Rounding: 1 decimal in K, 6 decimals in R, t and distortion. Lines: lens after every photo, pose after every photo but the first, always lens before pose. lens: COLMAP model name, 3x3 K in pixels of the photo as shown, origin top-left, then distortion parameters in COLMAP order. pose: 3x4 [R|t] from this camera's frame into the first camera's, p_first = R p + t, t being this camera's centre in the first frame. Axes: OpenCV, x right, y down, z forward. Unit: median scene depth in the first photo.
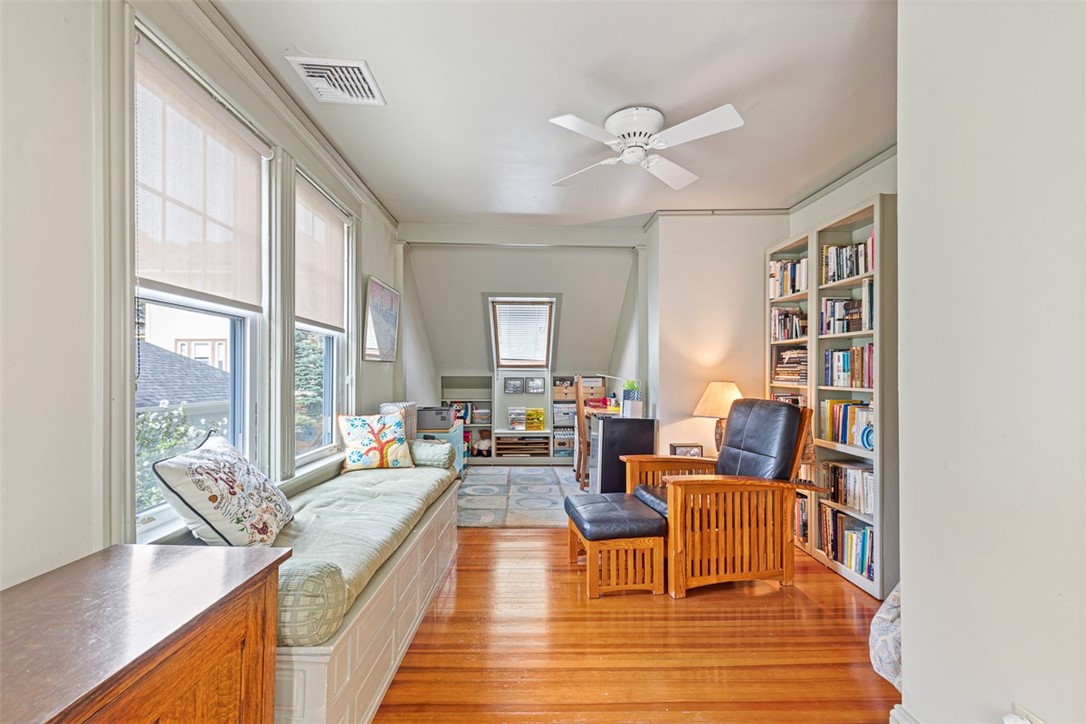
lens RADIAL K [[506.9, 0, 543.0], [0, 506.9, 362.0], [0, 0, 1]] dist [0.023734, -0.011948]
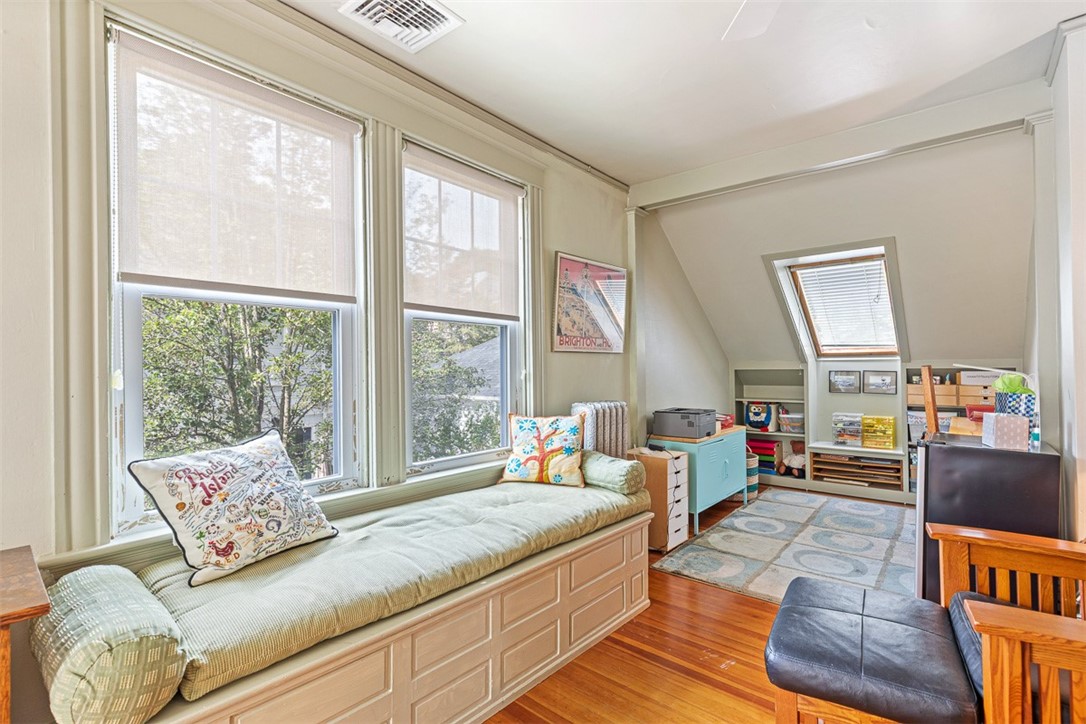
lens RADIAL K [[506.9, 0, 543.0], [0, 506.9, 362.0], [0, 0, 1]] dist [0.023734, -0.011948]
pose [[0.739508, -0.020020, -0.672850, 0.162185], [0.027195, 0.999630, 0.000146, 0.009677], [0.672598, -0.018406, 0.739779, 0.273891]]
